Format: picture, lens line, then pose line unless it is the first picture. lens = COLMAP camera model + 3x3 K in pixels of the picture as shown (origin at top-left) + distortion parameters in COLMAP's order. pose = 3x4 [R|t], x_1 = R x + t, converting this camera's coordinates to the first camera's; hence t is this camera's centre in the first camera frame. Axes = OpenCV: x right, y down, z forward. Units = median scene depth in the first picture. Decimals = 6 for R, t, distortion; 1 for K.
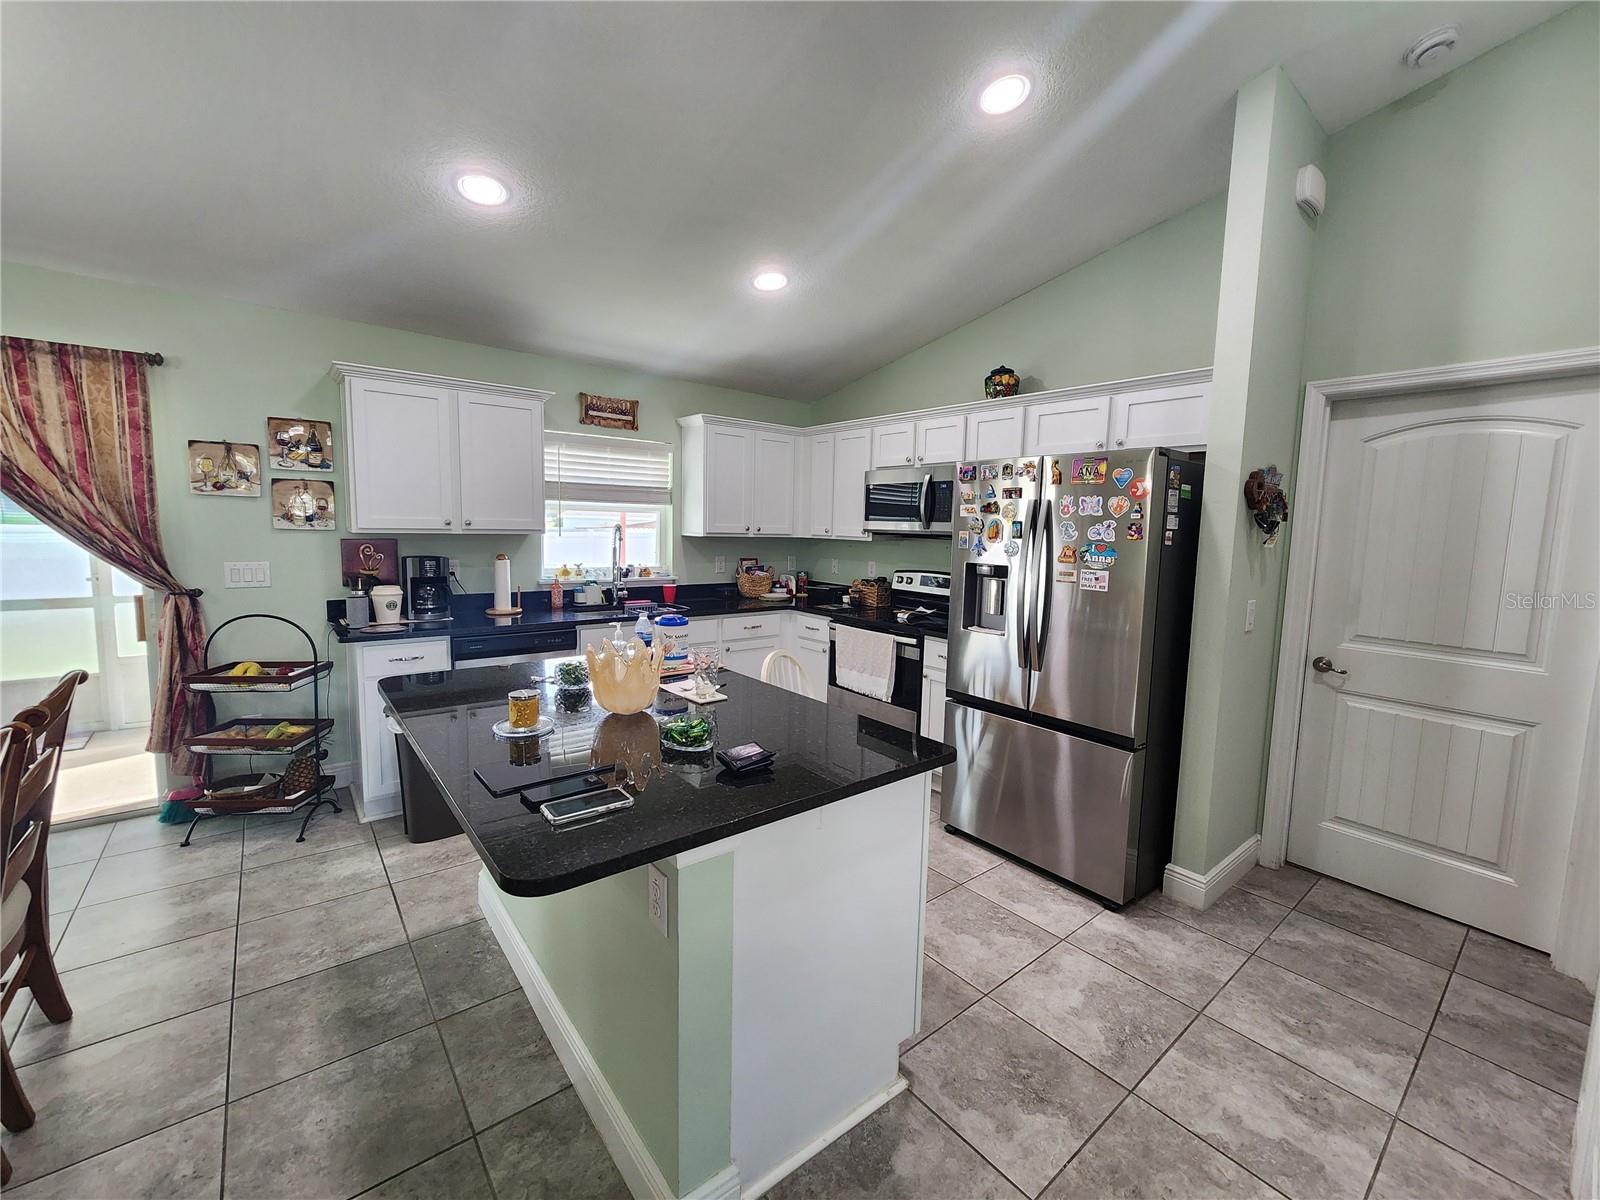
lens RADIAL K [[660.3, 0, 803.6], [0, 660.3, 597.5], [0, 0, 1]] dist [-0.002254, -0.001155]
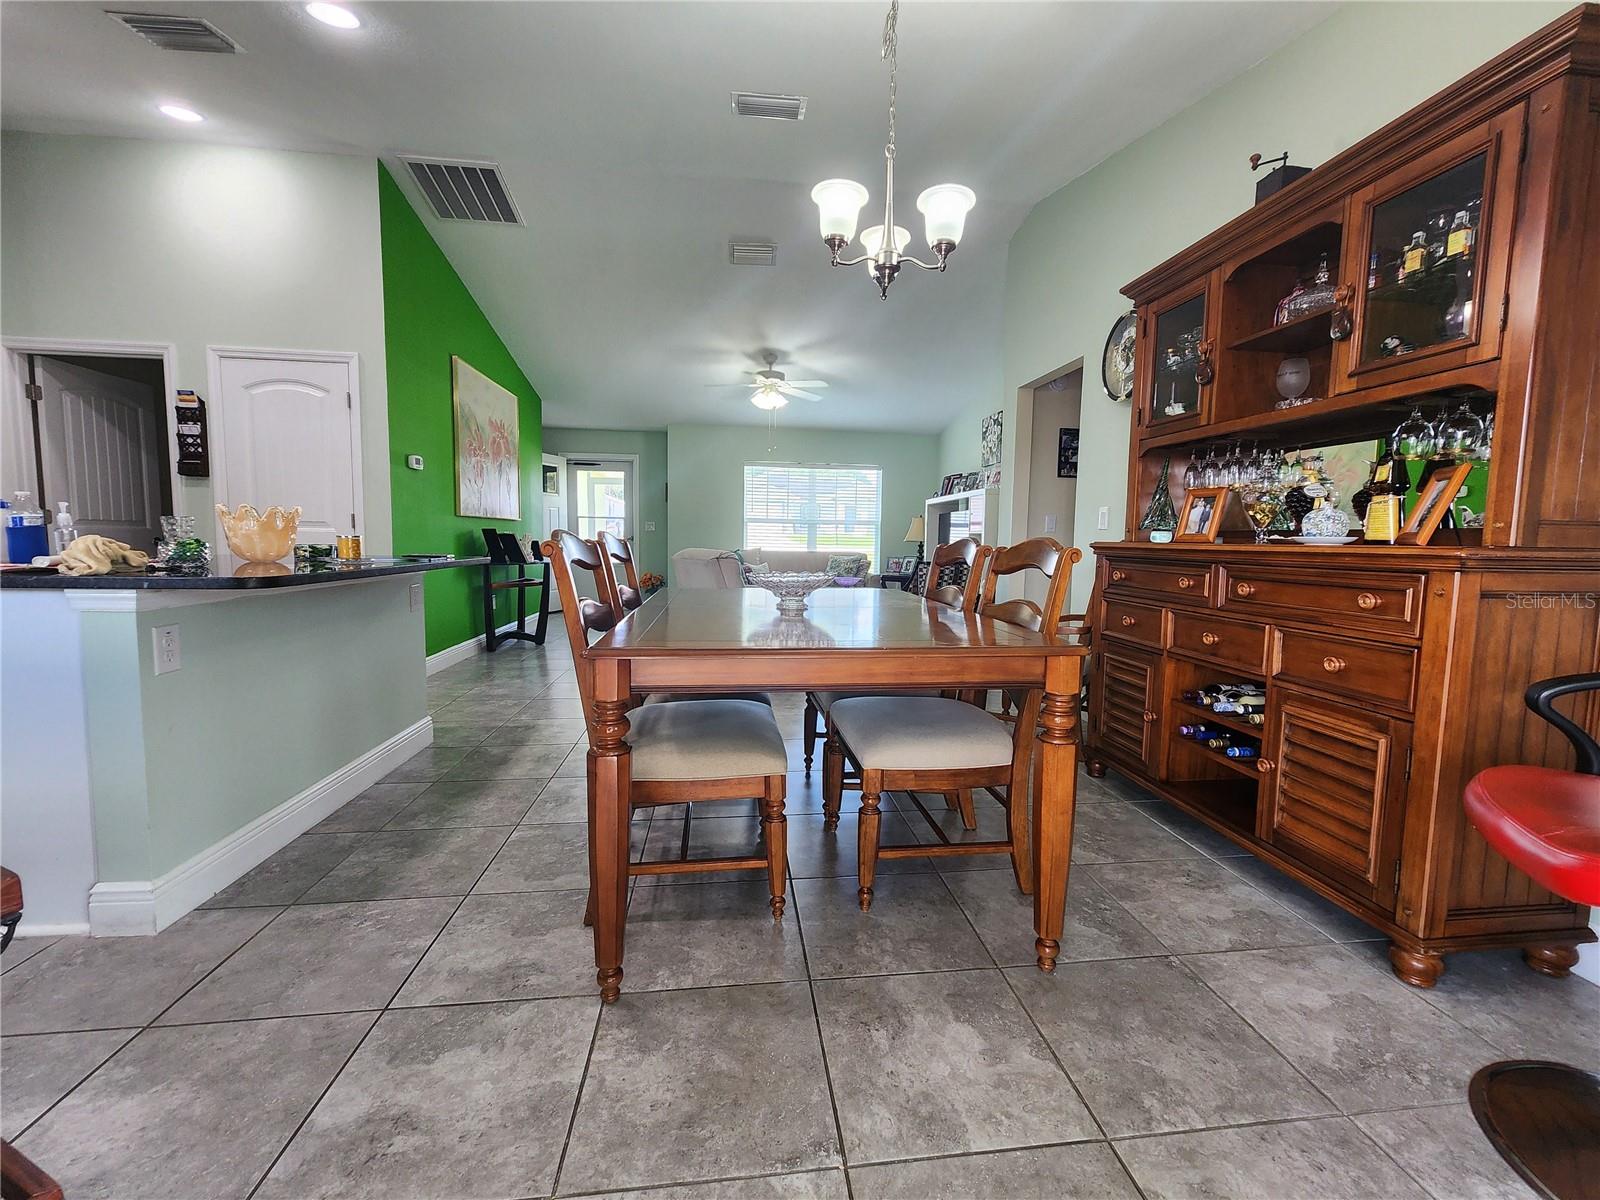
lens RADIAL K [[660.3, 0, 803.6], [0, 660.3, 597.5], [0, 0, 1]] dist [-0.002254, -0.001155]
pose [[-0.844440, -0.083253, 0.529141, -1.609646], [0.022543, 0.981449, 0.190393, 0.020321], [-0.535176, 0.172703, -0.826898, 1.342519]]
